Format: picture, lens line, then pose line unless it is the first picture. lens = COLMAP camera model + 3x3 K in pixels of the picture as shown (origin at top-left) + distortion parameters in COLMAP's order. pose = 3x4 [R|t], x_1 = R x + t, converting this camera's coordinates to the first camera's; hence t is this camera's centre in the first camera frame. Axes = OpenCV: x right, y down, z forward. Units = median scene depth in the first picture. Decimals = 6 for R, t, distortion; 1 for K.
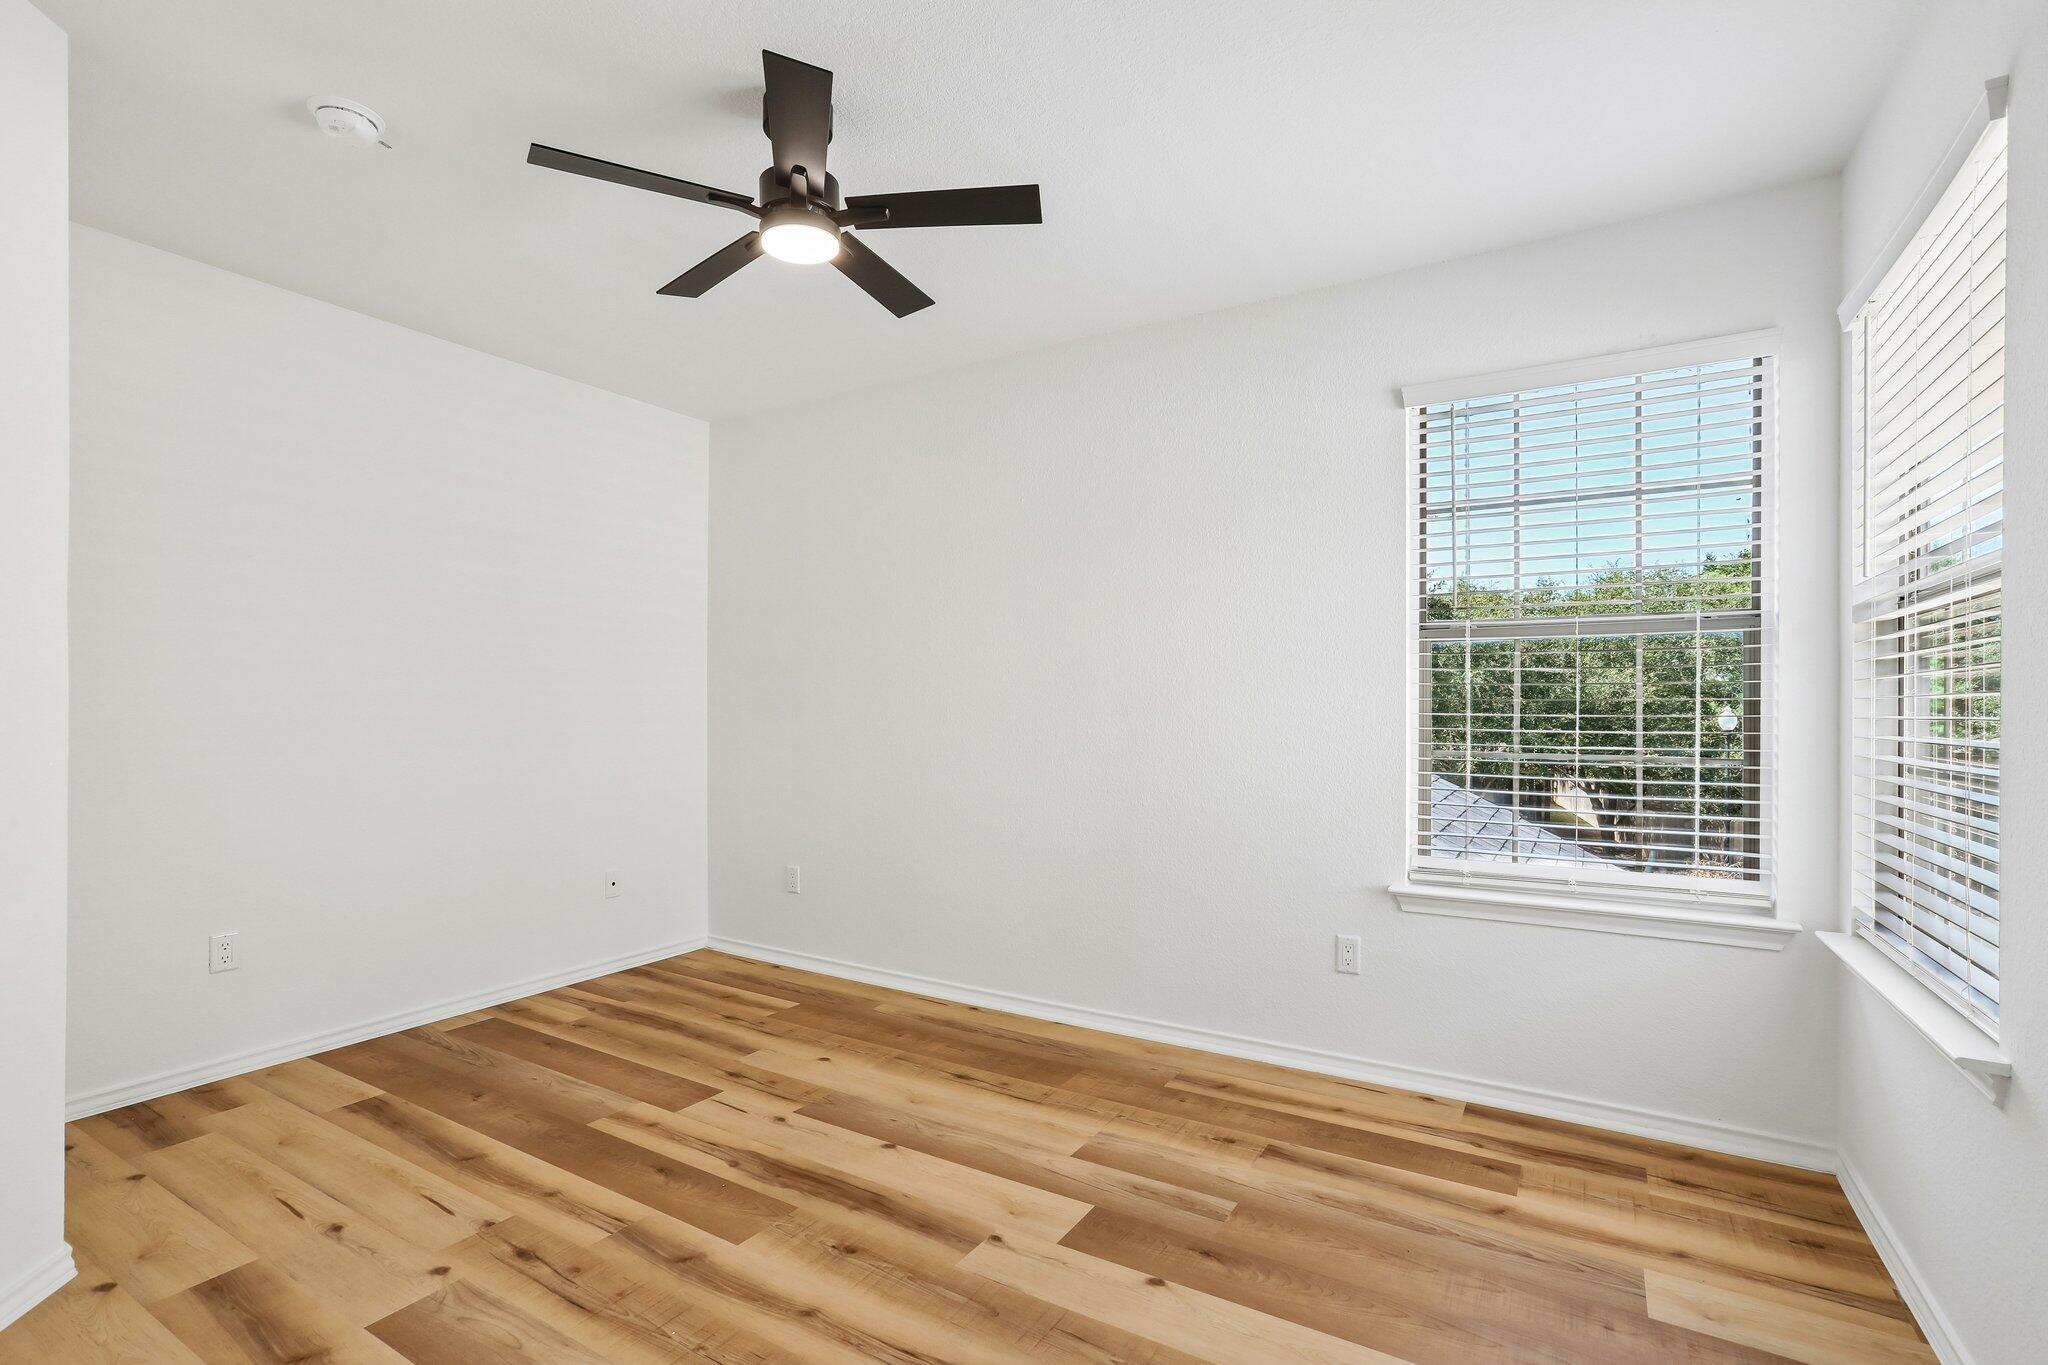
lens RADIAL K [[939.6, 0, 1027.0], [0, 939.6, 698.3], [0, 0, 1]] dist [-0.036991, 0.019915]
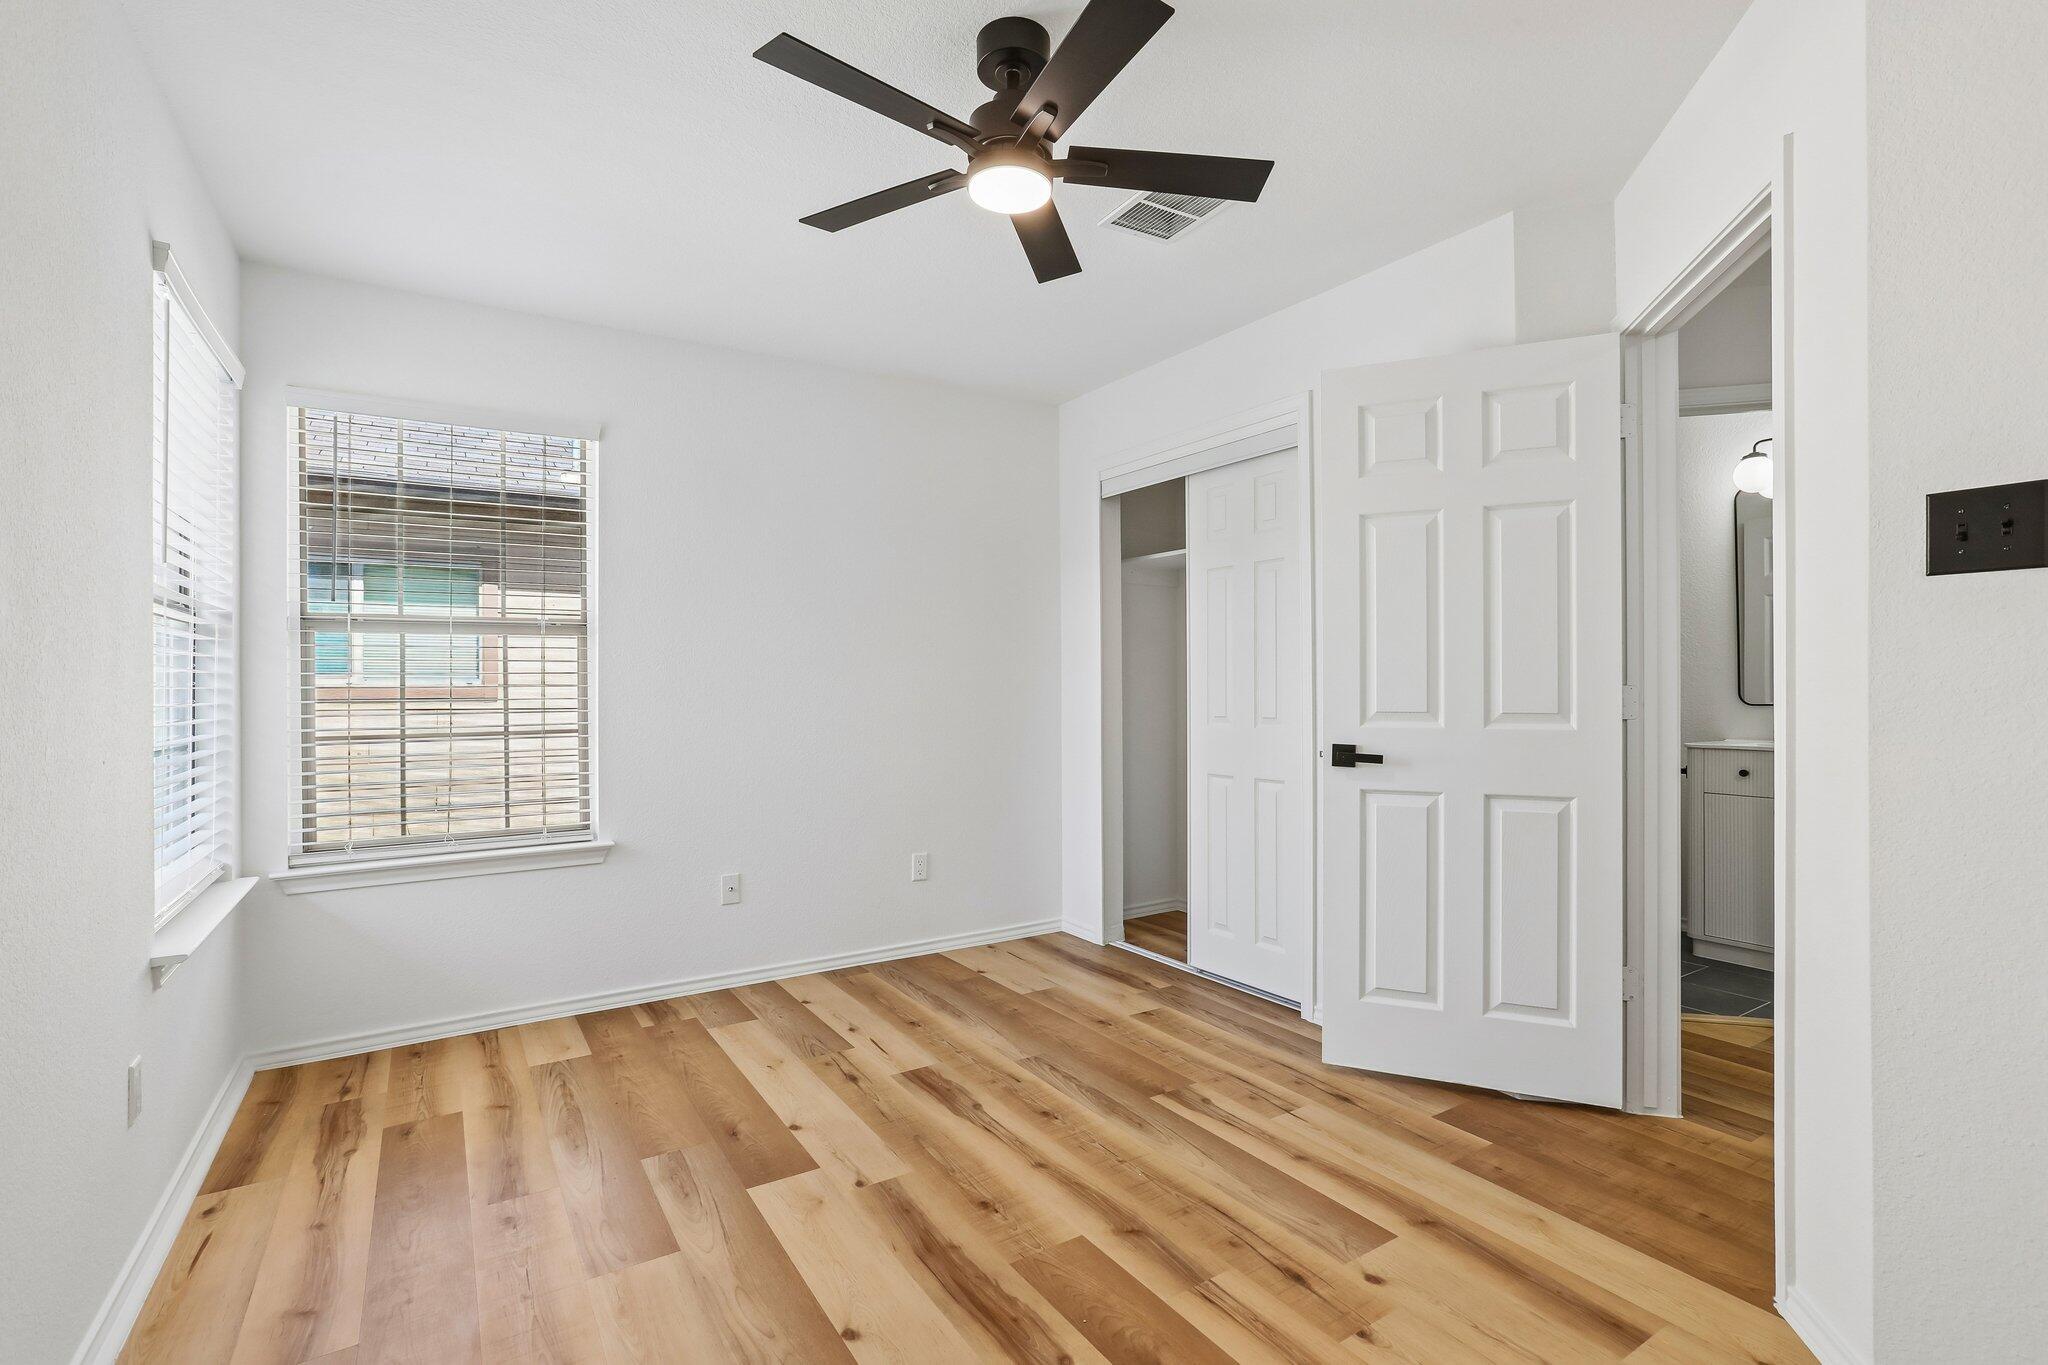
lens RADIAL K [[939.6, 0, 1023.5], [0, 939.6, 685.4], [0, 0, 1]] dist [-0.036991, 0.019915]
pose [[-0.896396, 0.004794, 0.443227, -0.686347], [-0.000330, 0.999934, -0.011482, 0.011889], [-0.443253, -0.010438, -0.896336, 1.888739]]
